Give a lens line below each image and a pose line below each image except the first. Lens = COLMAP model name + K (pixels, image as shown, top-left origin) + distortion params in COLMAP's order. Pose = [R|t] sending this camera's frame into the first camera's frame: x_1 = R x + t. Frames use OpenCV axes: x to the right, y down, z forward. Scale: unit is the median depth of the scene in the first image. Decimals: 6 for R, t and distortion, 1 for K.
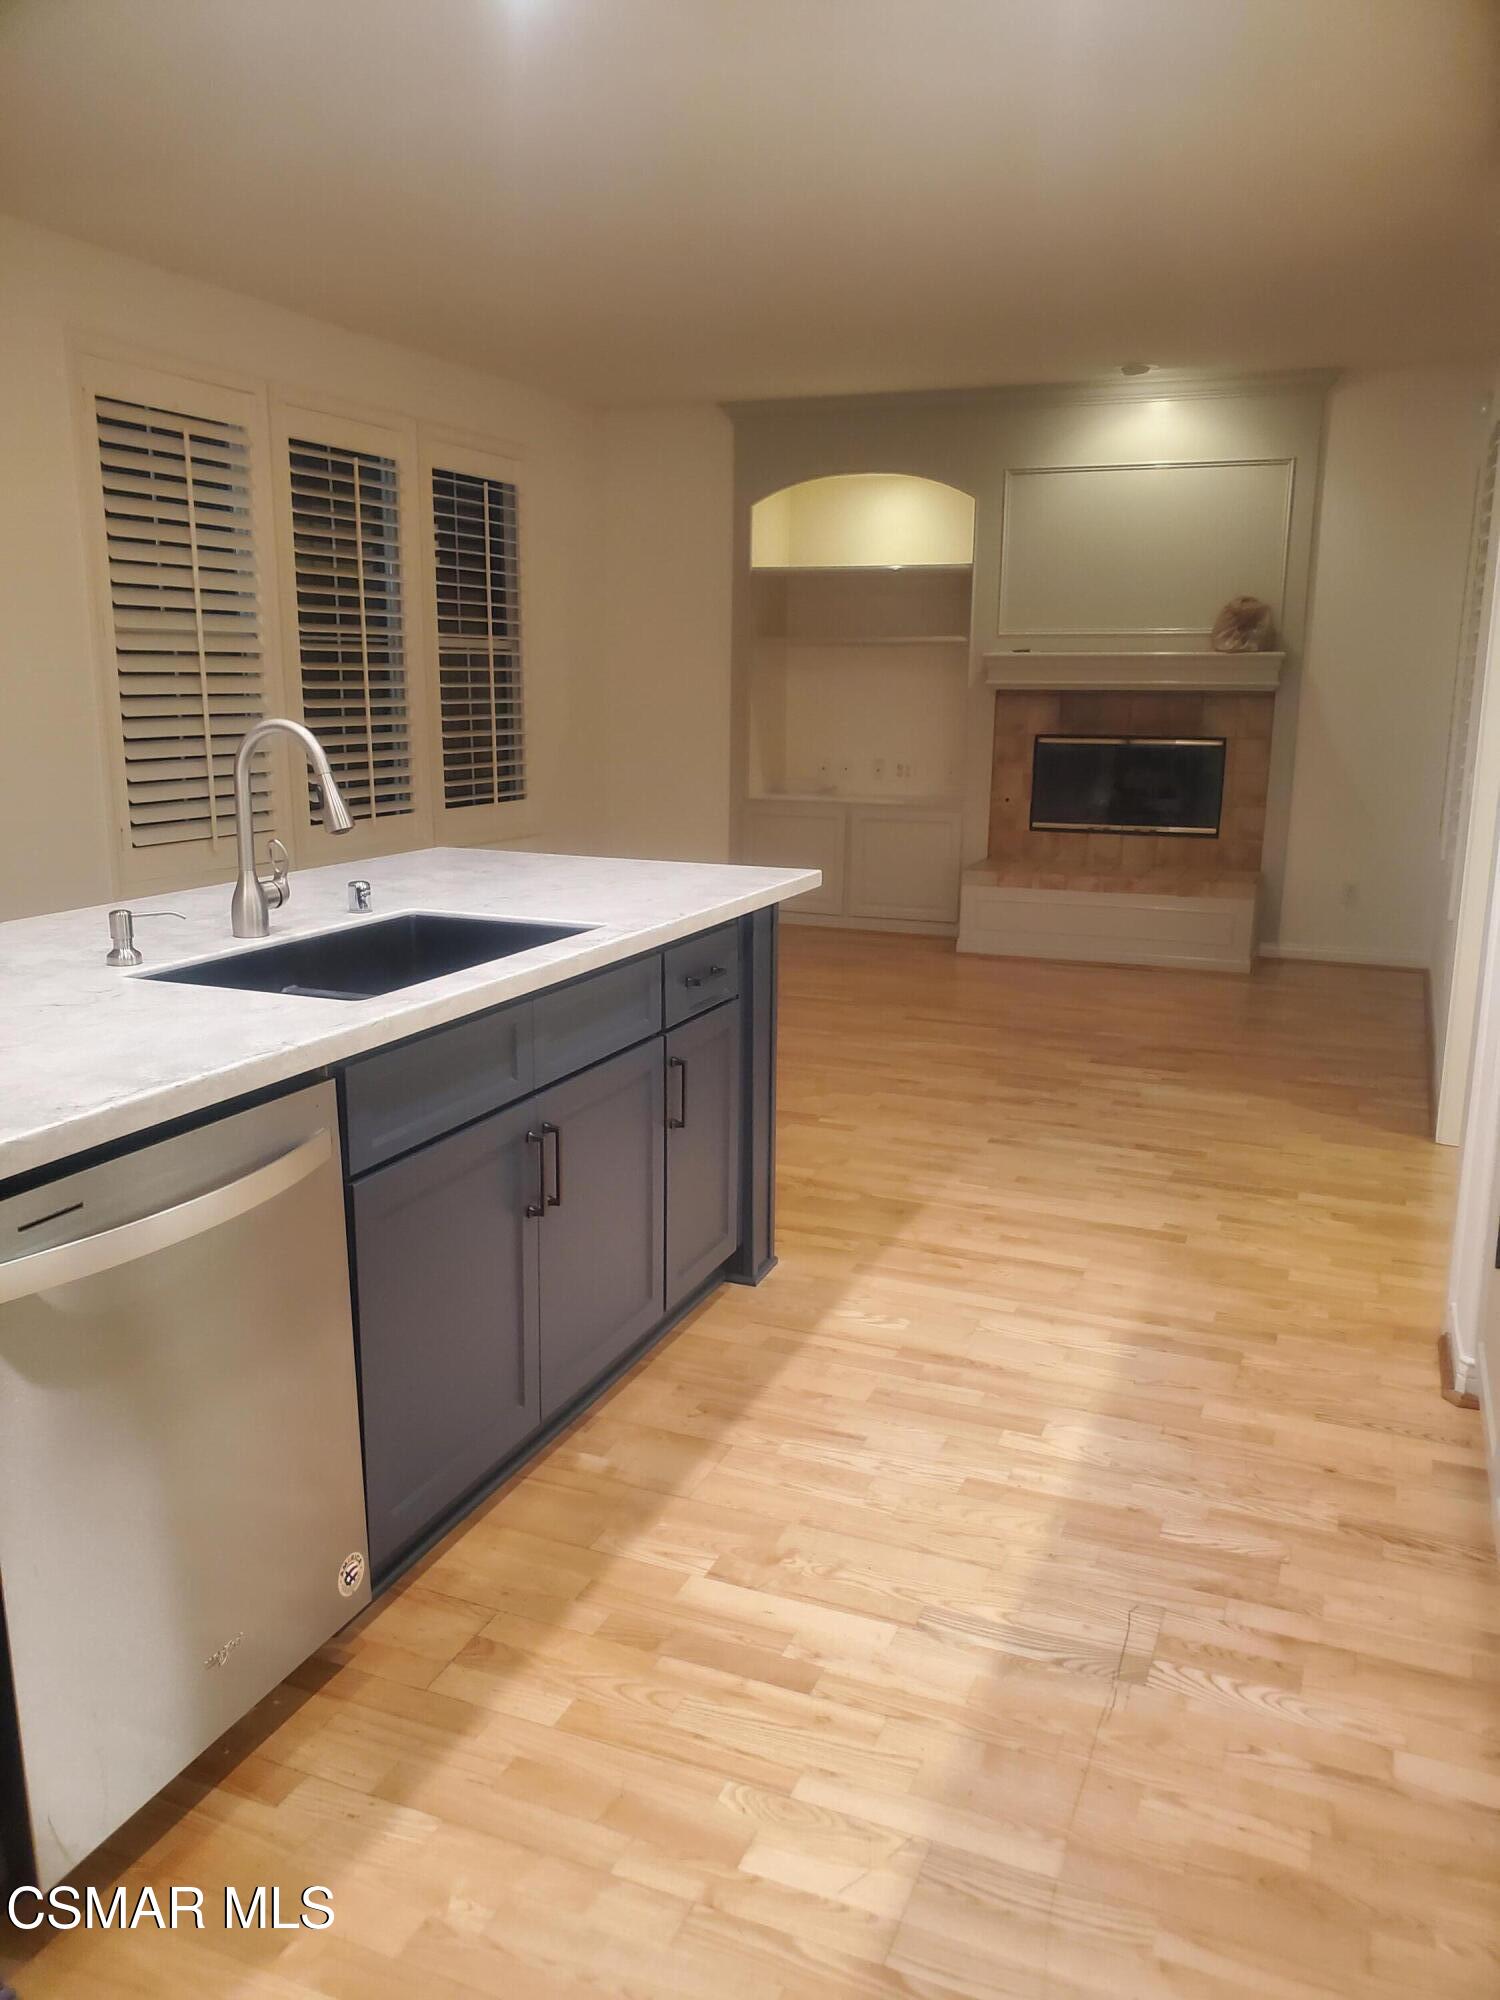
lens RADIAL K [[1528.2, 0, 746.4], [0, 1528.2, 999.9], [0, 0, 1]] dist [0.005354, 0.000437]
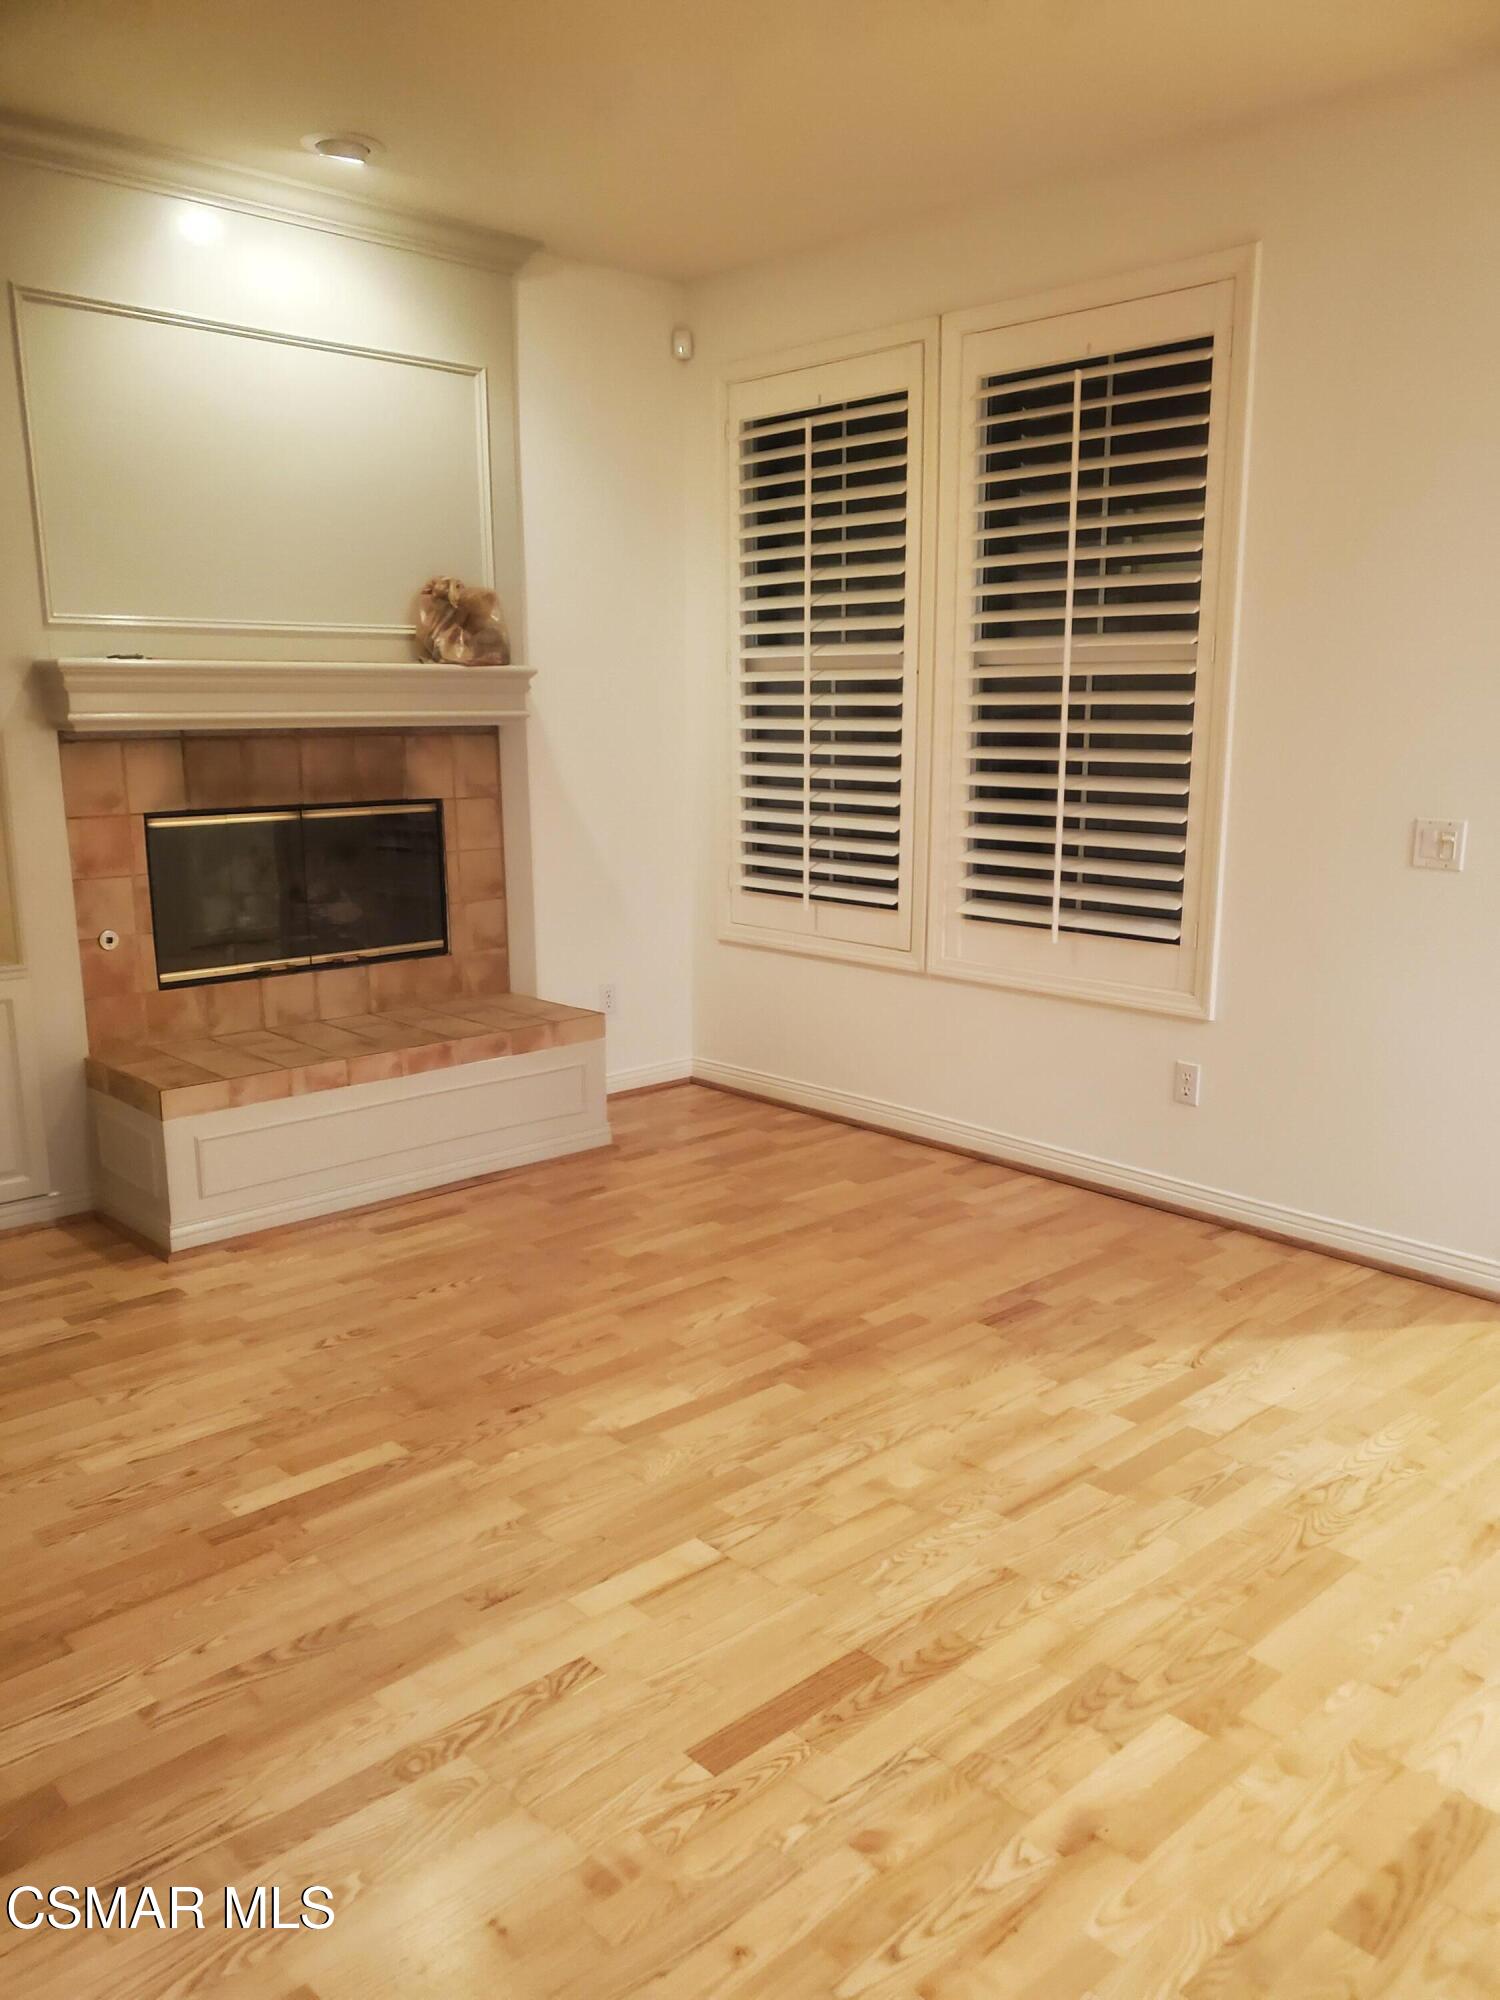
lens RADIAL K [[1528.2, 0, 747.8], [0, 1528.2, 1005.1], [0, 0, 1]] dist [0.005354, 0.000437]
pose [[0.427246, -0.177221, 0.886597, -0.214865], [0.195396, 0.975527, 0.100837, -0.126238], [-0.882769, 0.130155, 0.451418, 0.606993]]
